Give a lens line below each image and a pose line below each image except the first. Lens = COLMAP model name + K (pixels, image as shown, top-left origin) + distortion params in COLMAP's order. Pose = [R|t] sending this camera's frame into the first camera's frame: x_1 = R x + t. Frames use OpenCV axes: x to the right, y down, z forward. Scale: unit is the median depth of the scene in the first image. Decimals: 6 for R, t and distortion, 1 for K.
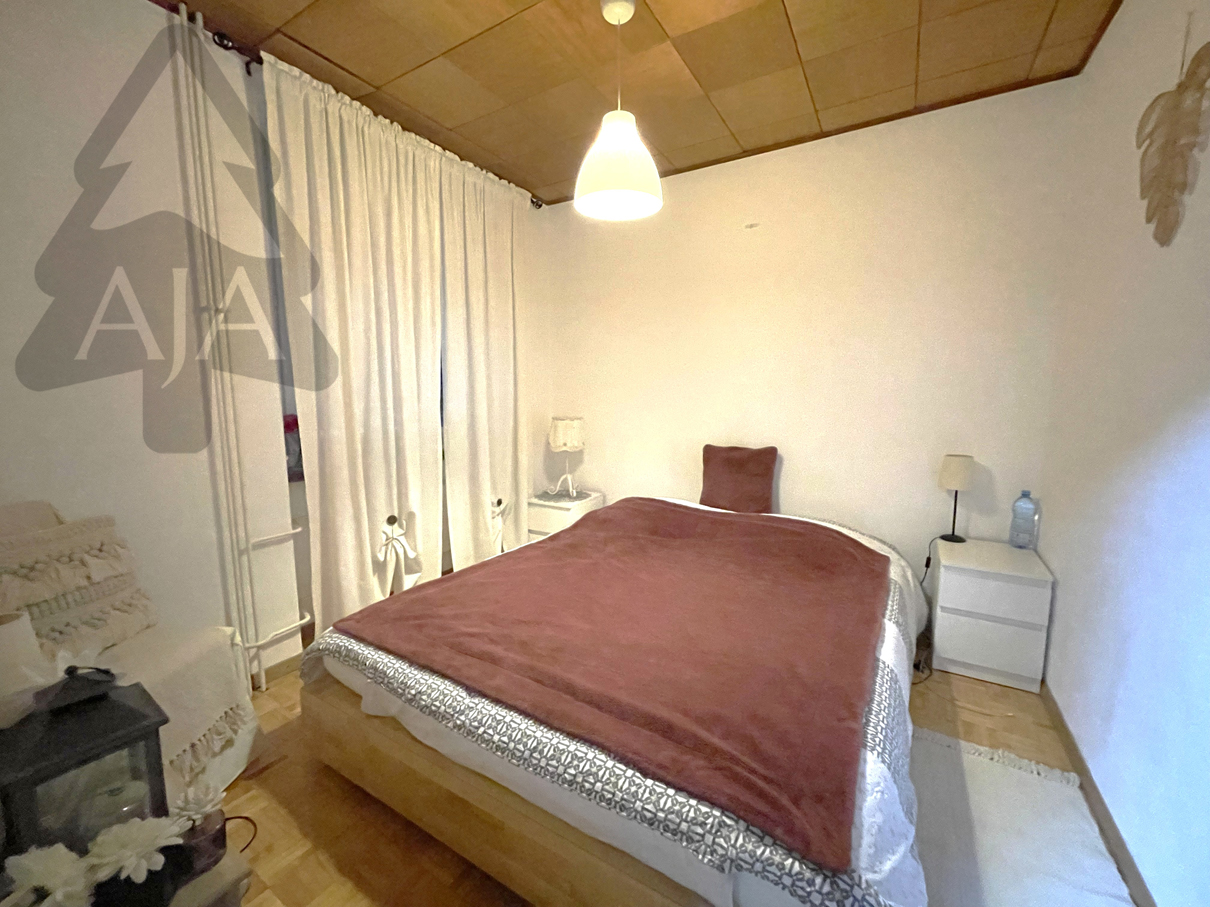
lens RADIAL K [[487.8, 0, 606.7], [0, 487.8, 450.4], [0, 0, 1]] dist [-0.001469, 0.000193]
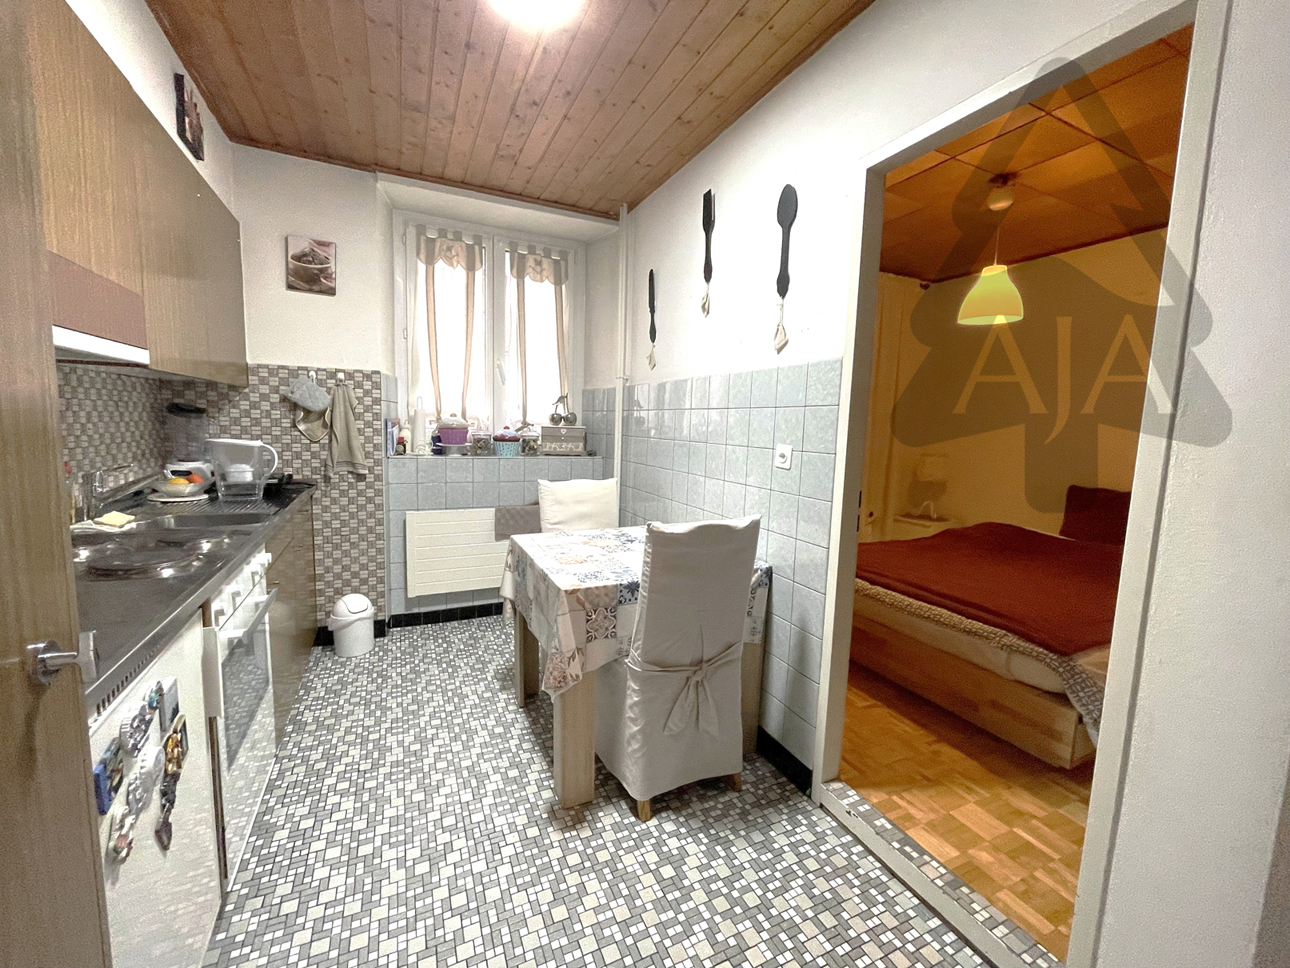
lens RADIAL K [[520.0, 0, 646.8], [0, 520.0, 480.6], [0, 0, 1]] dist [-0.001469, 0.000193]
pose [[0.838649, 0.084583, -0.538065, 0.023999], [-0.095303, 0.995417, 0.007935, 0.061925], [0.536270, 0.044624, 0.842866, -0.543536]]
